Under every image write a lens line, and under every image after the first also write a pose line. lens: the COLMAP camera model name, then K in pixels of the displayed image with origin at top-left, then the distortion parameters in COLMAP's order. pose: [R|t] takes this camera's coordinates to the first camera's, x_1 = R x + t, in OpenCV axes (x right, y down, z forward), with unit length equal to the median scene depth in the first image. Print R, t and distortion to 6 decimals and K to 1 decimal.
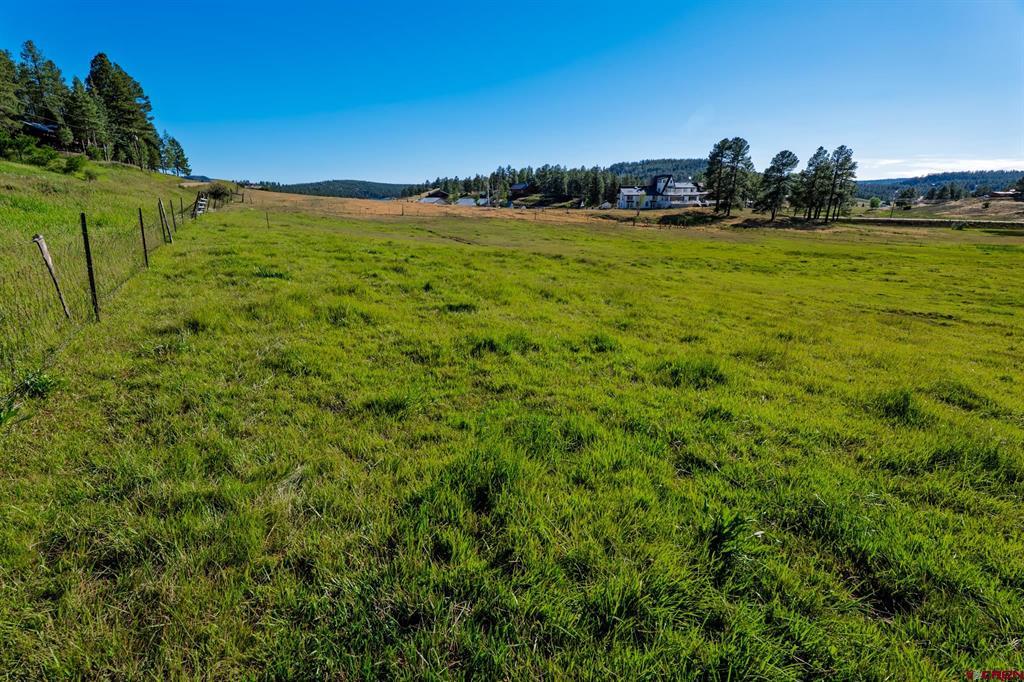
lens RADIAL K [[475.8, 0, 511.6], [0, 475.8, 339.4], [0, 0, 1]] dist [0.006421, -0.000152]
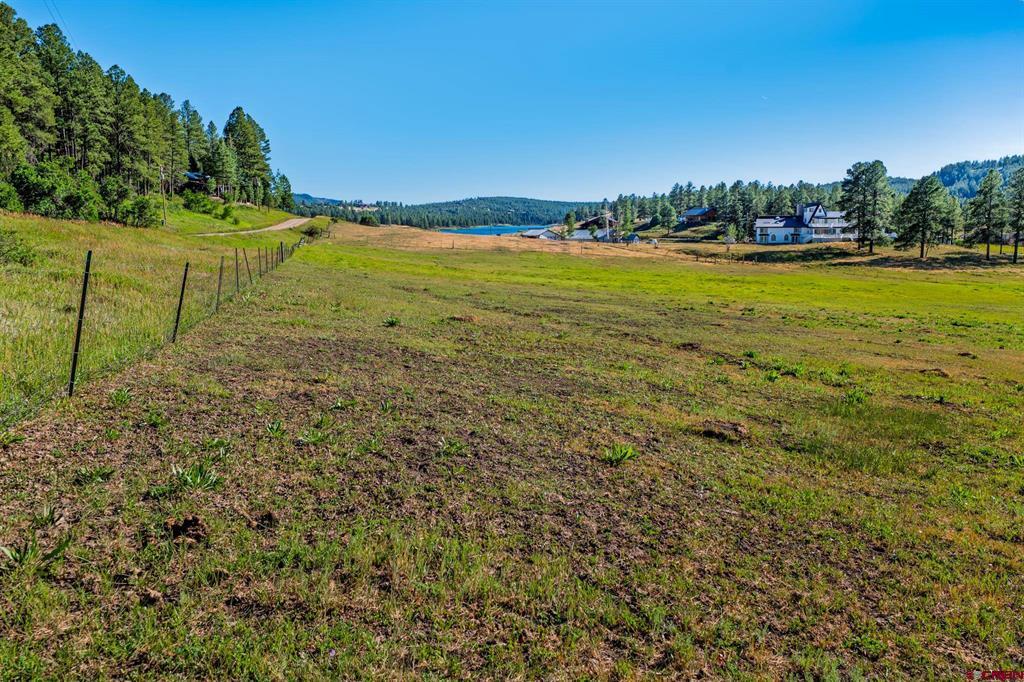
lens RADIAL K [[823.5, 0, 511.8], [0, 823.5, 341.2], [0, 0, 1]] dist [-0.012705, 0.032822]
pose [[0.953382, 0.040842, -0.298989, 0.266379], [-0.083857, 0.987631, -0.132485, 0.110484], [0.289880, 0.151381, 0.945015, -0.418098]]
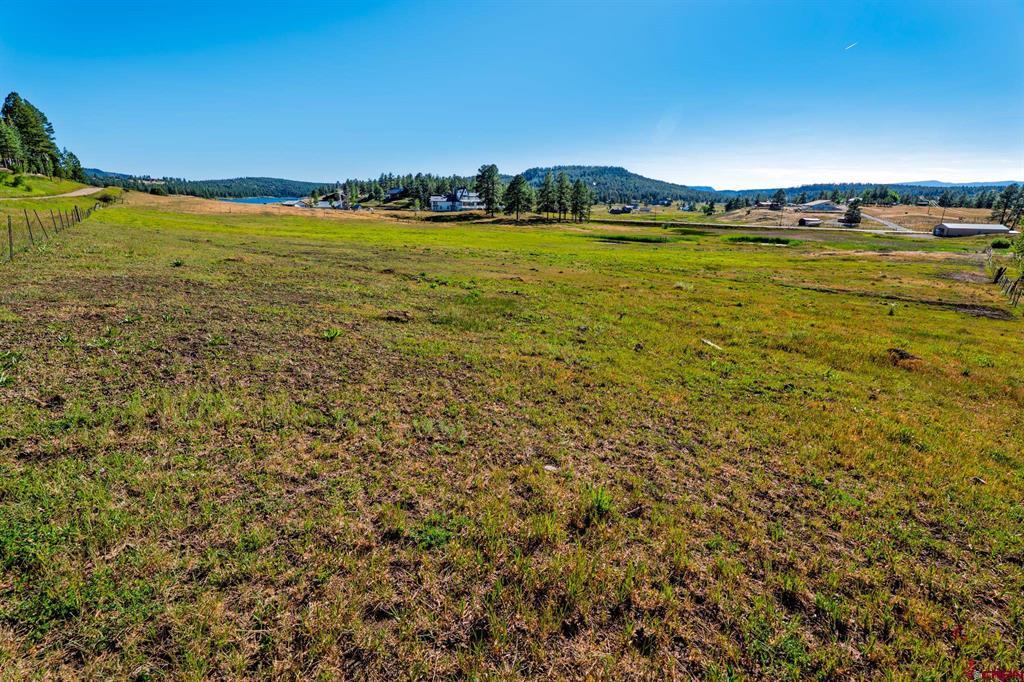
lens RADIAL K [[475.8, 0, 511.3], [0, 475.8, 335.6], [0, 0, 1]] dist [0.006421, -0.000152]
pose [[0.990252, -0.022098, 0.137525, 0.269123], [0.023480, 0.999689, -0.008436, 0.111036], [-0.137295, 0.011583, 0.990462, -0.419254]]
